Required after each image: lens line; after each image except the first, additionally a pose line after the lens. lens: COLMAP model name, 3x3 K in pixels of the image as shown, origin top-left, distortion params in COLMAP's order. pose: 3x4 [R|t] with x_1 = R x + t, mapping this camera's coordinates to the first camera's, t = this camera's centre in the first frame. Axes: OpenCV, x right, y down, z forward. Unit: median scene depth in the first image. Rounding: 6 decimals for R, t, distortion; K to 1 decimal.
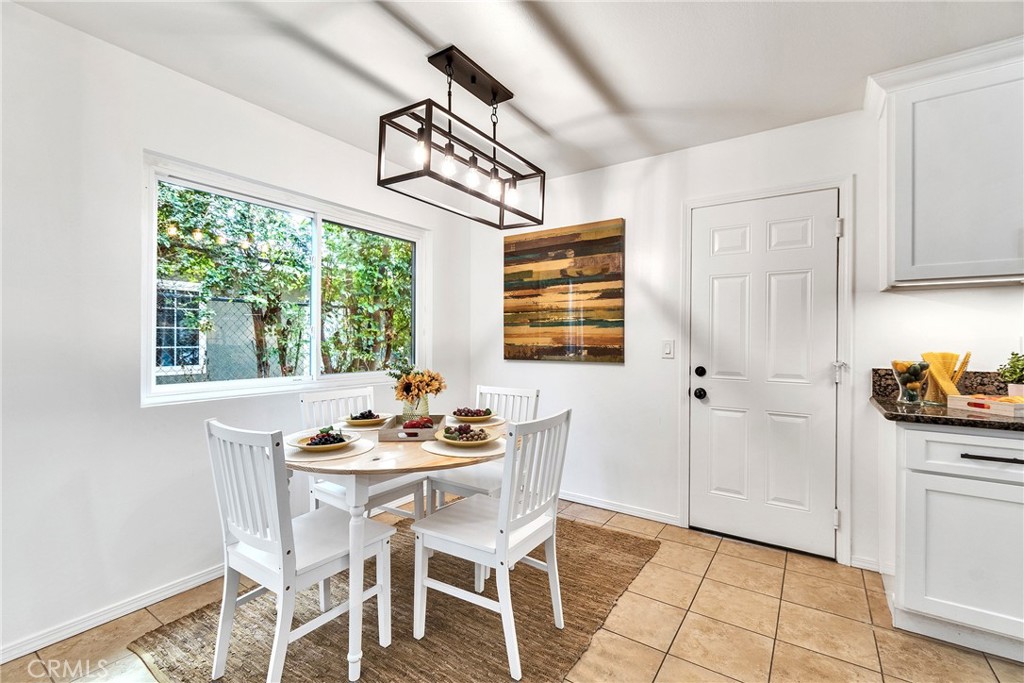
lens RADIAL K [[446.7, 0, 522.4], [0, 446.7, 342.4], [0, 0, 1]] dist [0.000831, -0.000653]
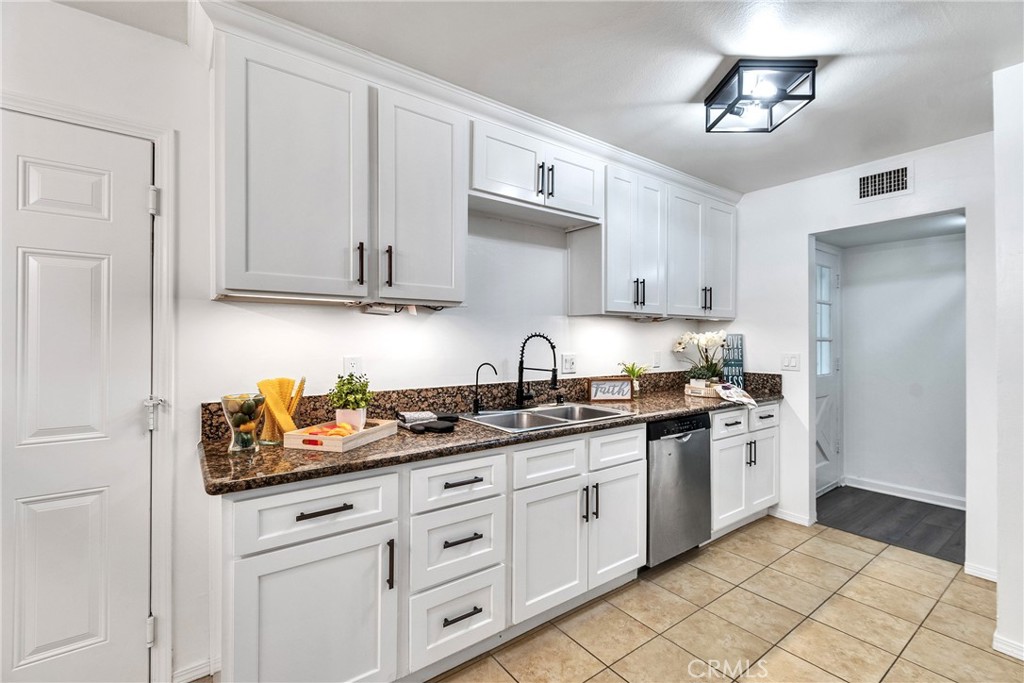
lens RADIAL K [[446.7, 0, 512.5], [0, 446.7, 337.2], [0, 0, 1]] dist [0.000831, -0.000653]
pose [[0.340969, 0.001728, 0.940073, 0.293279], [0.002627, 0.999993, -0.002791, -0.053039], [-0.940071, 0.003422, 0.340962, 0.294154]]
